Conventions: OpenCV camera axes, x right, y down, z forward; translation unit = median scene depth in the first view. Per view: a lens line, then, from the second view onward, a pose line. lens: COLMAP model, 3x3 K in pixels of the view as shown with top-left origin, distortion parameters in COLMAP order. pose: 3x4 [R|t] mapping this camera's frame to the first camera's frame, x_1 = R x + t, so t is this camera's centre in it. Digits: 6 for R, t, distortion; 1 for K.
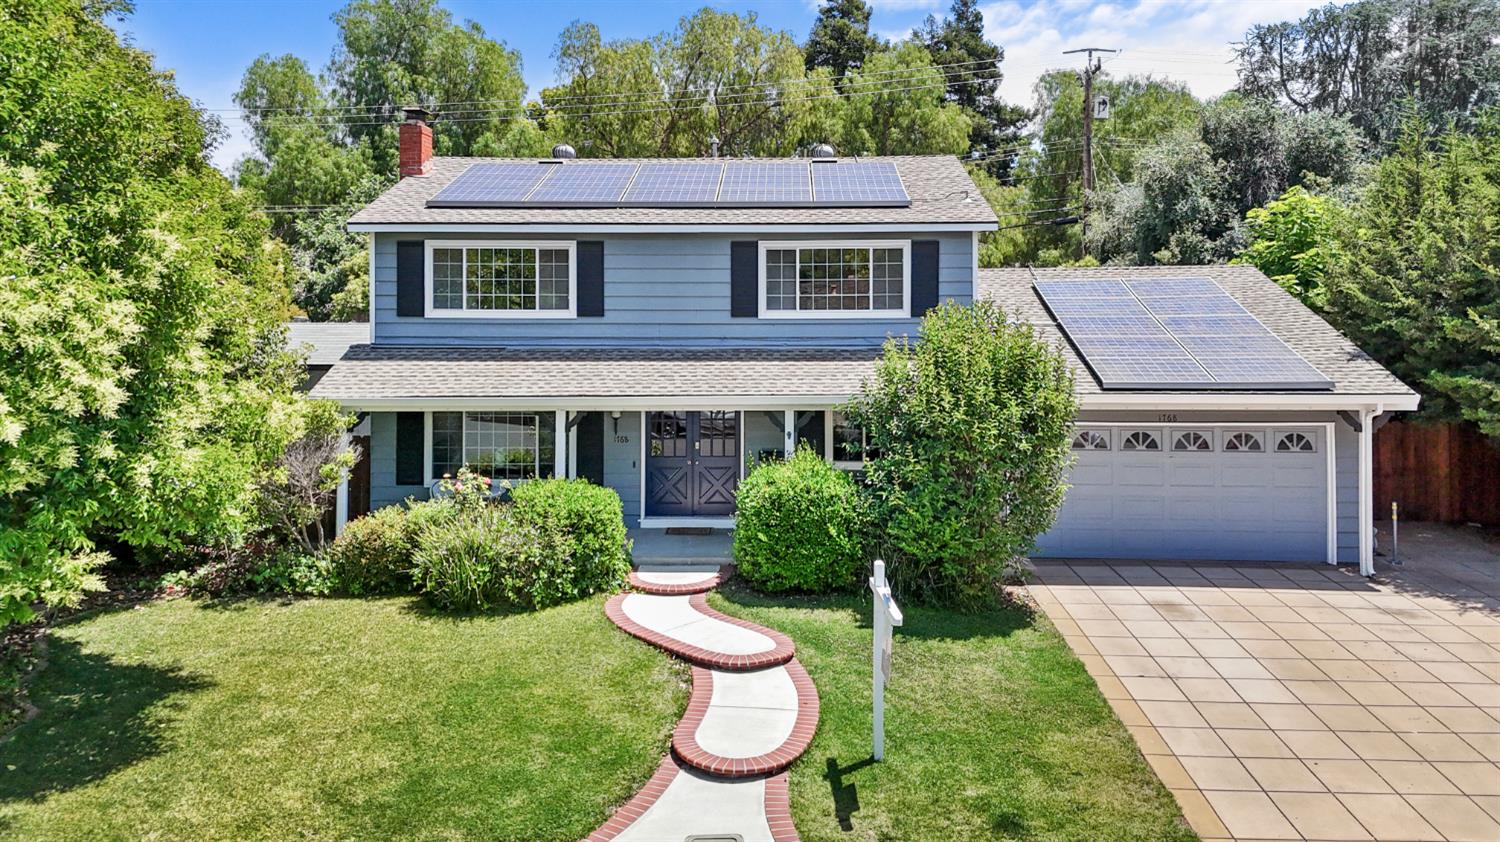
lens RADIAL K [[1046.7, 0, 728.2], [0, 1046.7, 420.4], [0, 0, 1]] dist [0.028353, 0.000521]
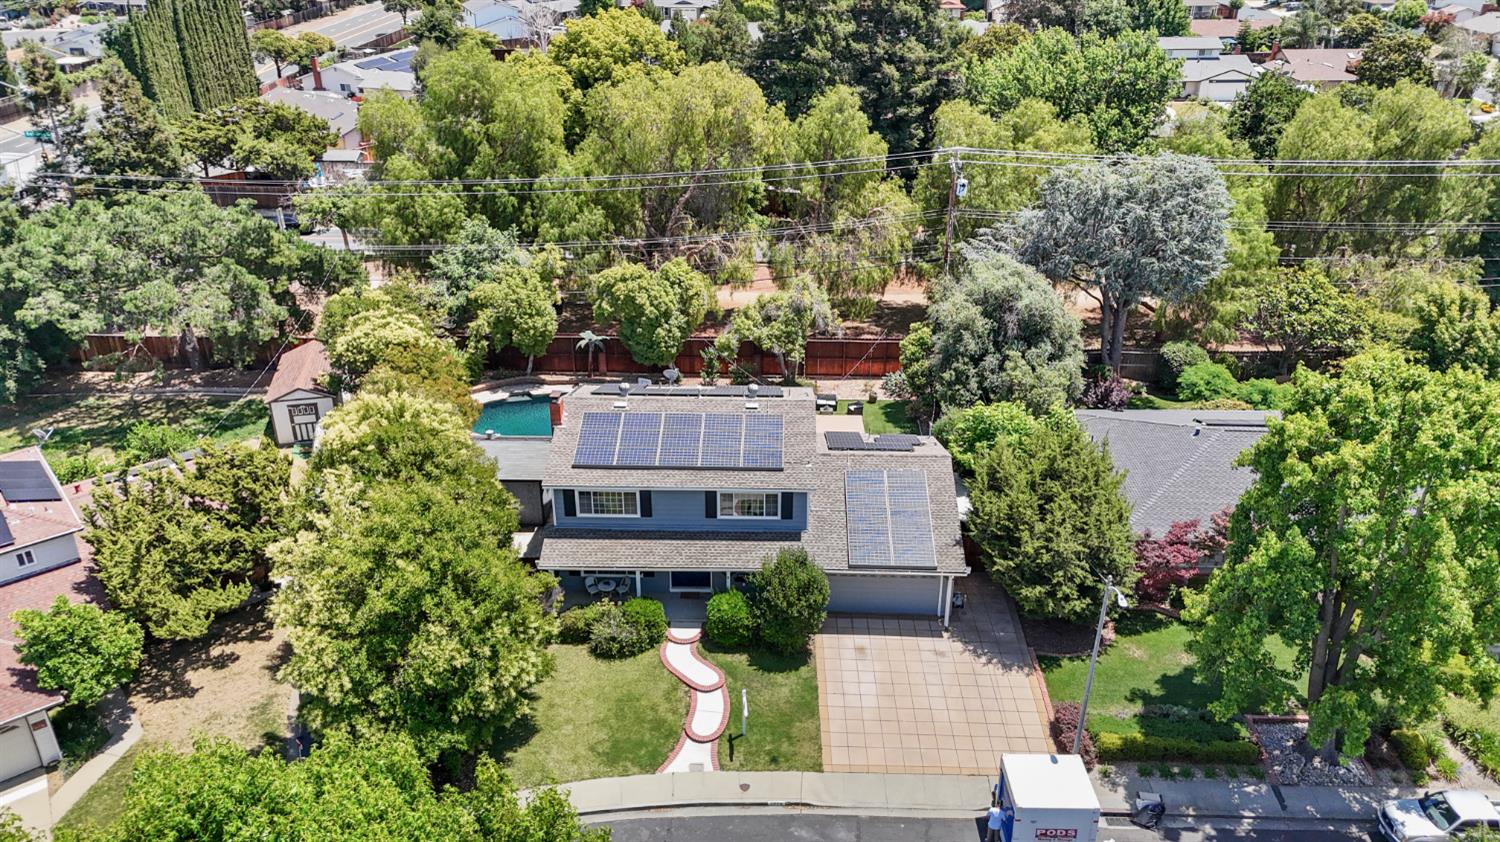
lens RADIAL K [[1108.4, 0, 739.4], [0, 1108.4, 424.8], [0, 0, 1]] dist [0.010954, 0.000334]
pose [[0.999984, 0.000392, -0.005565, 0.112416], [0.002203, 0.888696, 0.458491, -1.732576], [0.005125, -0.458496, 0.888681, -1.369931]]
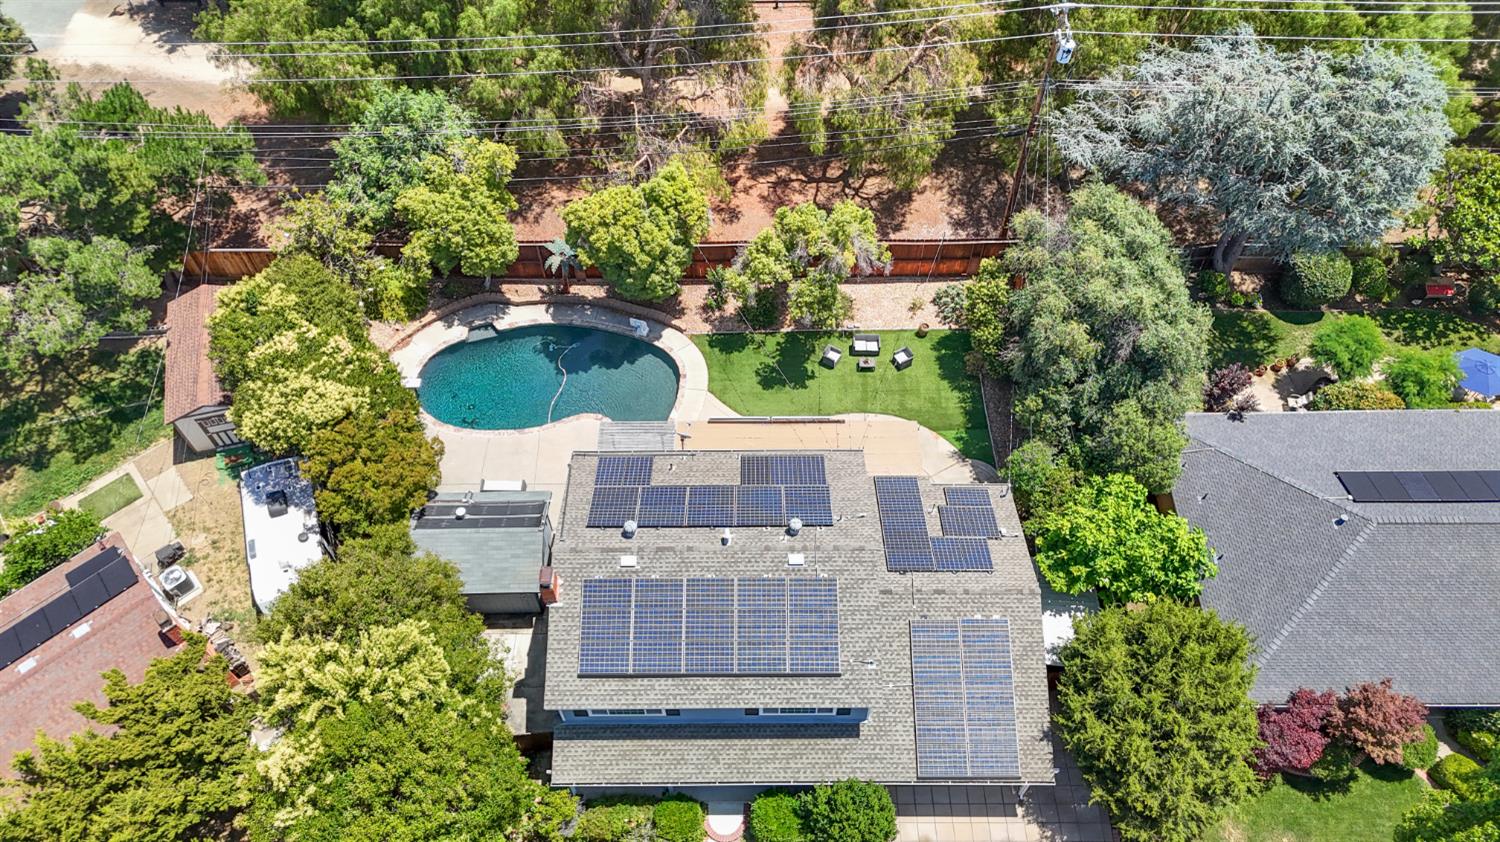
lens RADIAL K [[1108.4, 0, 739.4], [0, 1108.4, 424.8], [0, 0, 1]] dist [0.010954, 0.000334]
pose [[0.999330, -0.034766, 0.011399, -0.019766], [0.009131, 0.538691, 0.842454, -2.617967], [-0.035429, -0.841786, 0.538648, 0.429443]]
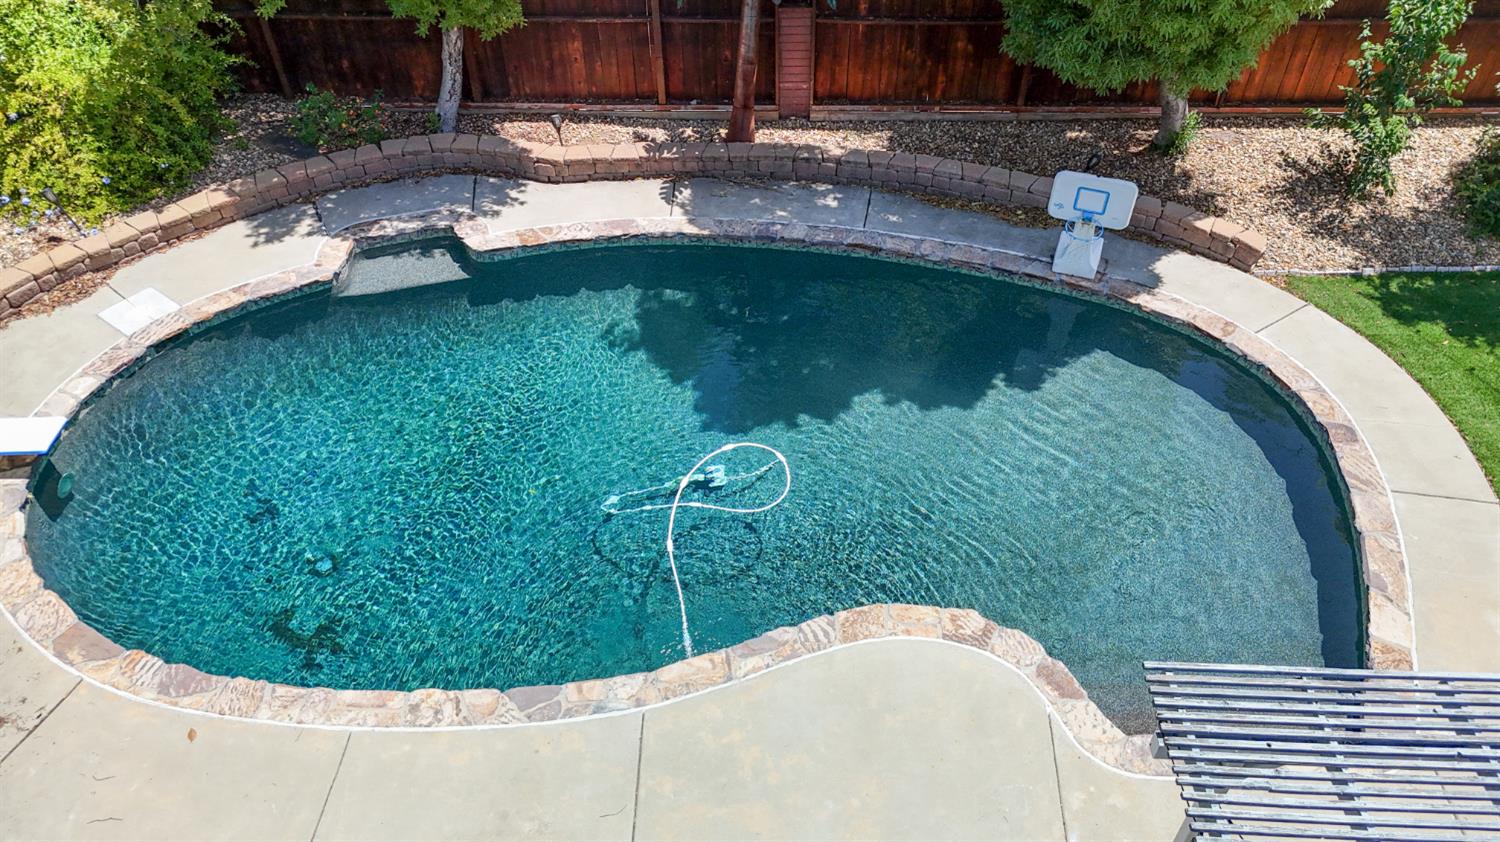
lens RADIAL K [[1084.2, 0, 740.0], [0, 1084.2, 418.9], [0, 0, 1]] dist [0.044399, 0.000461]
pose [[0.999827, -0.015004, -0.011031, -0.519905], [0.018327, 0.687703, 0.725761, -0.334500], [-0.003303, -0.725837, 0.687859, 1.934140]]
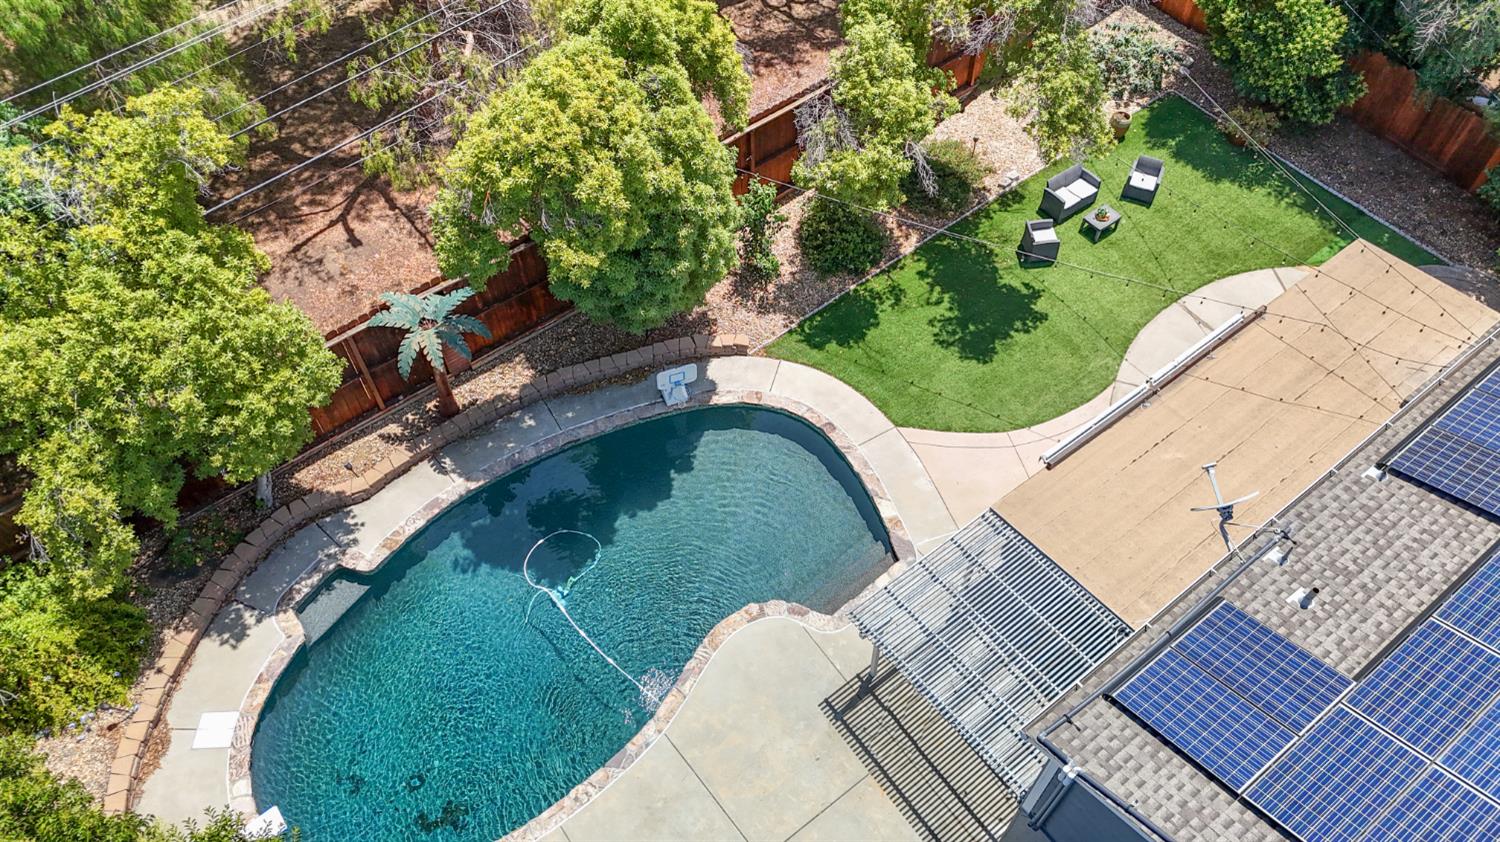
lens RADIAL K [[1108.4, 0, 739.4], [0, 1108.4, 424.8], [0, 0, 1]] dist [0.010954, 0.000334]
pose [[0.767390, -0.527152, 0.364999, -0.787399], [-0.005301, 0.564025, 0.825741, -1.061790], [-0.641159, -0.635600, 0.430033, 1.837300]]
